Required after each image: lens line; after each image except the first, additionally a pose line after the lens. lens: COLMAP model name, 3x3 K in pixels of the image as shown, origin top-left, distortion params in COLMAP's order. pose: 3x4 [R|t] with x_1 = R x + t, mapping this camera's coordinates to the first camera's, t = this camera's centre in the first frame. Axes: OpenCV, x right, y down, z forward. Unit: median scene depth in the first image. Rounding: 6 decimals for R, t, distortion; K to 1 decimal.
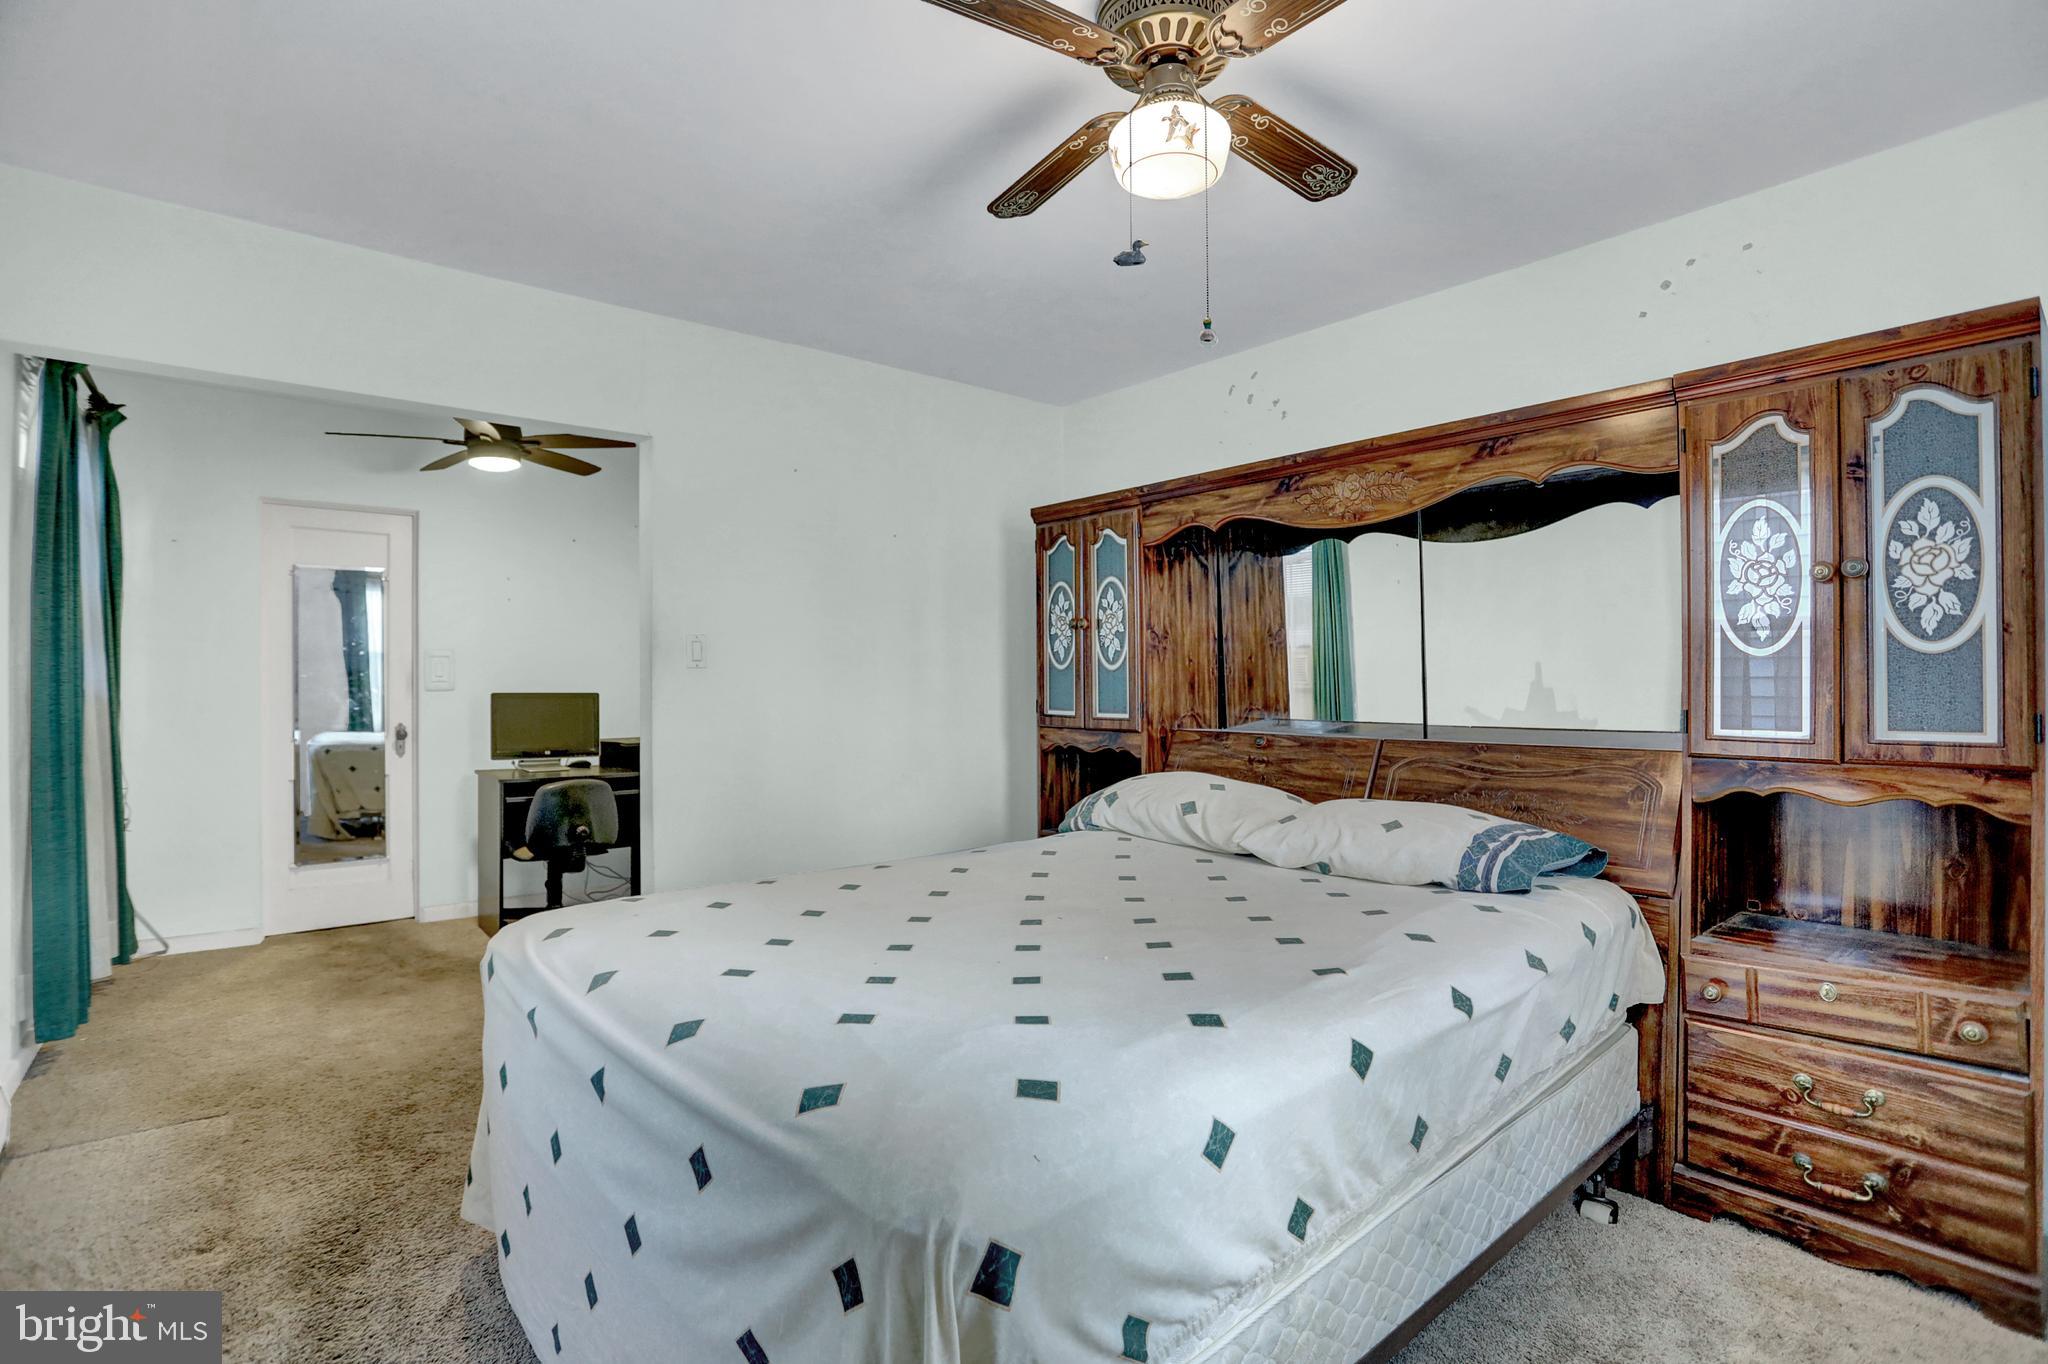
lens RADIAL K [[1048.2, 0, 1013.7], [0, 1048.2, 671.3], [0, 0, 1]] dist [0.013012, -0.000052]
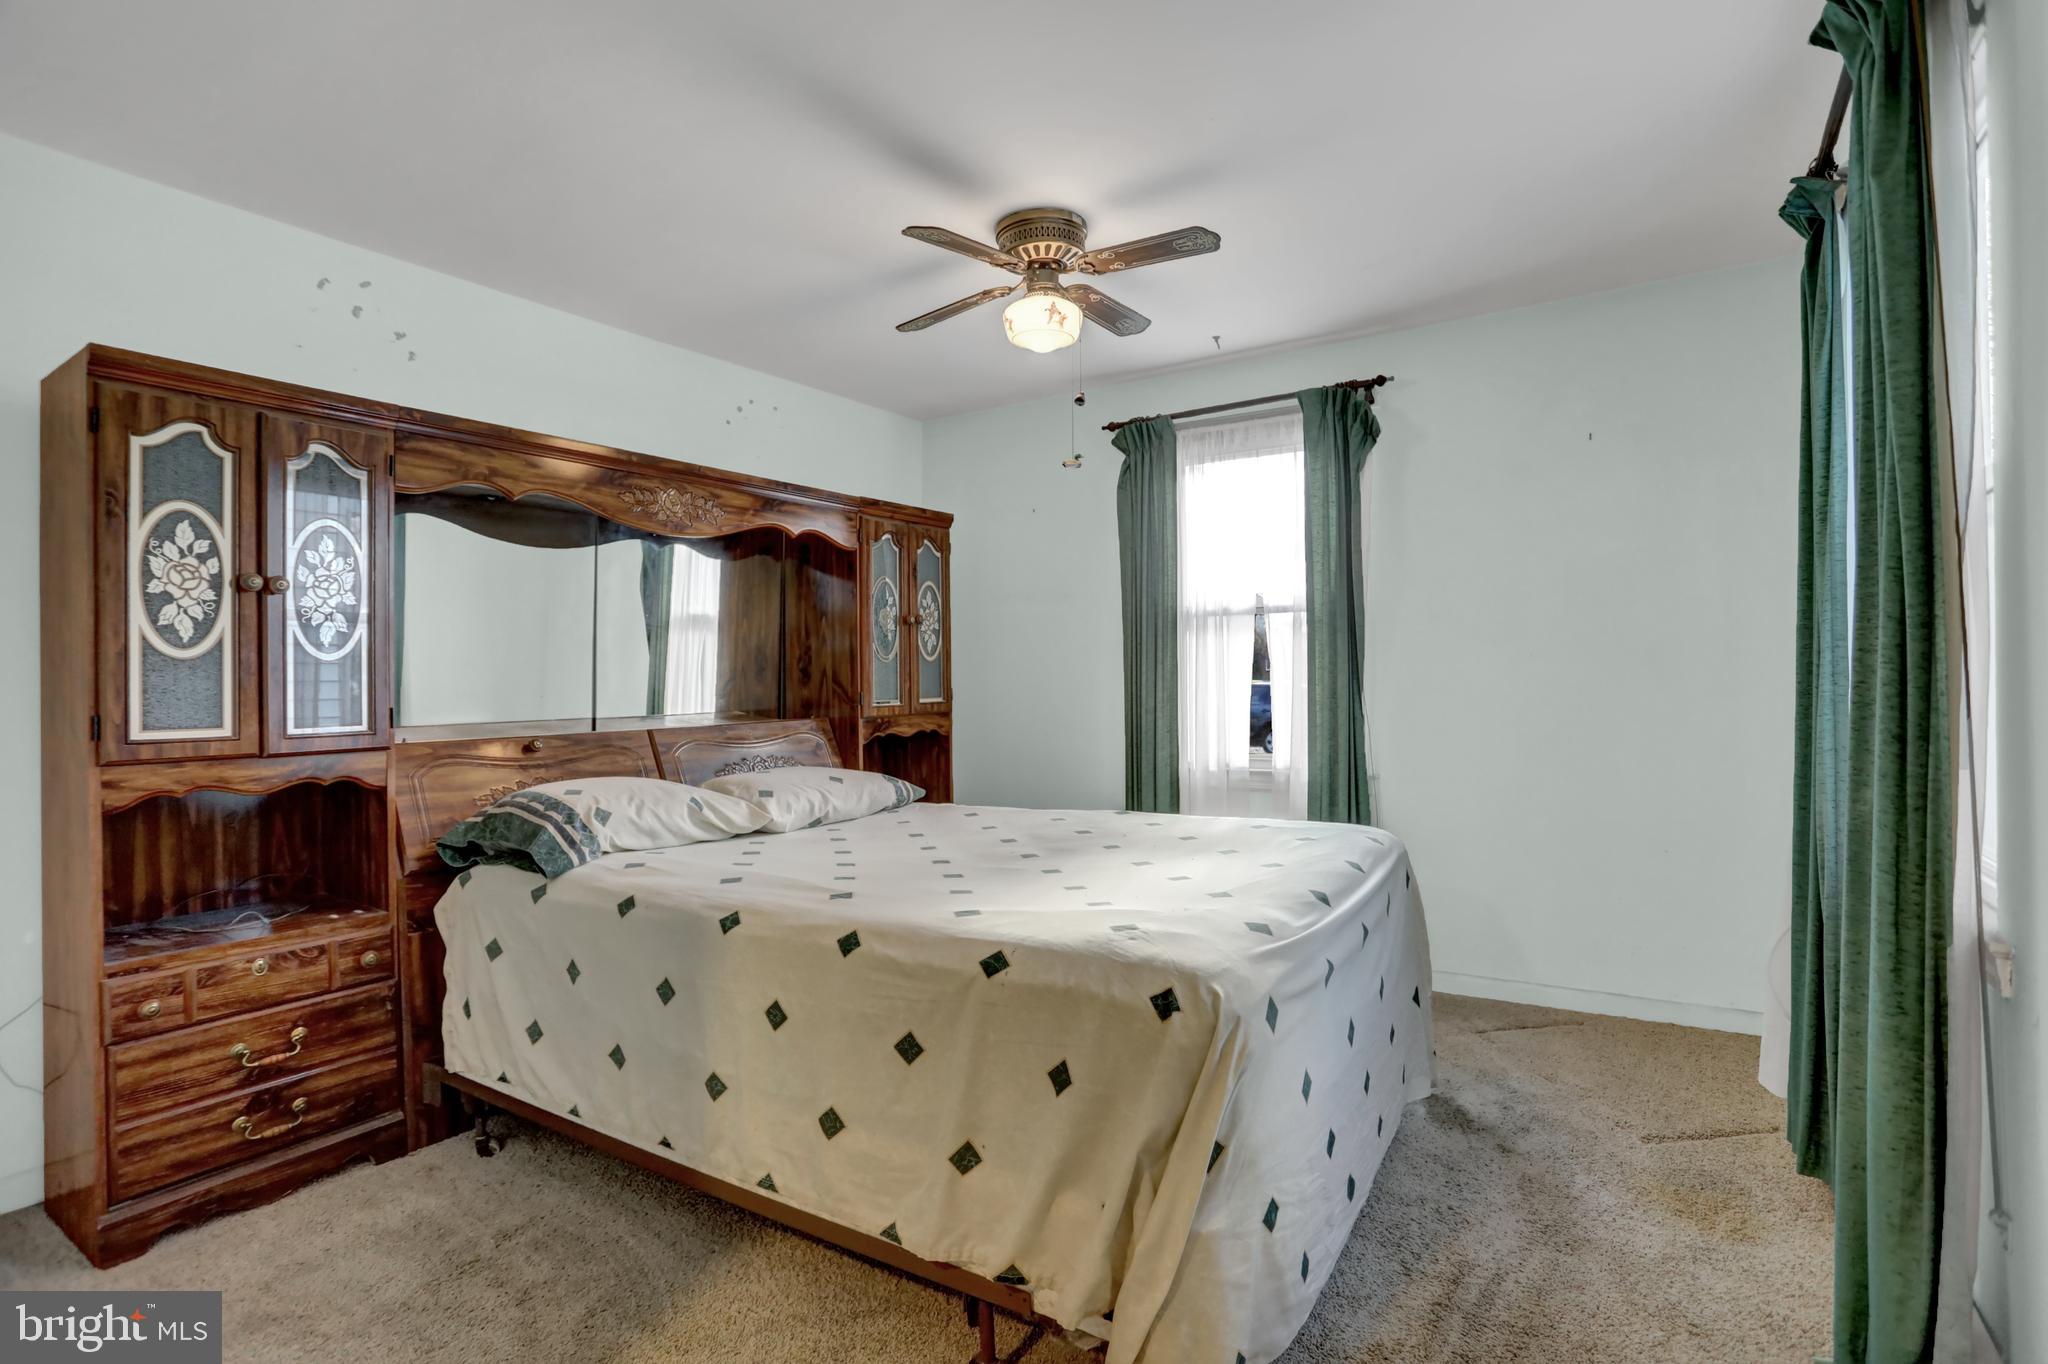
lens RADIAL K [[993.9, 0, 1032.3], [0, 993.9, 678.9], [0, 0, 1]] dist [-0.074677, 0.029872]
pose [[-0.300493, 0.004766, 0.953772, -0.585983], [0.003766, 0.999986, -0.003810, 0.013458], [-0.953777, 0.002447, -0.300507, 0.719872]]
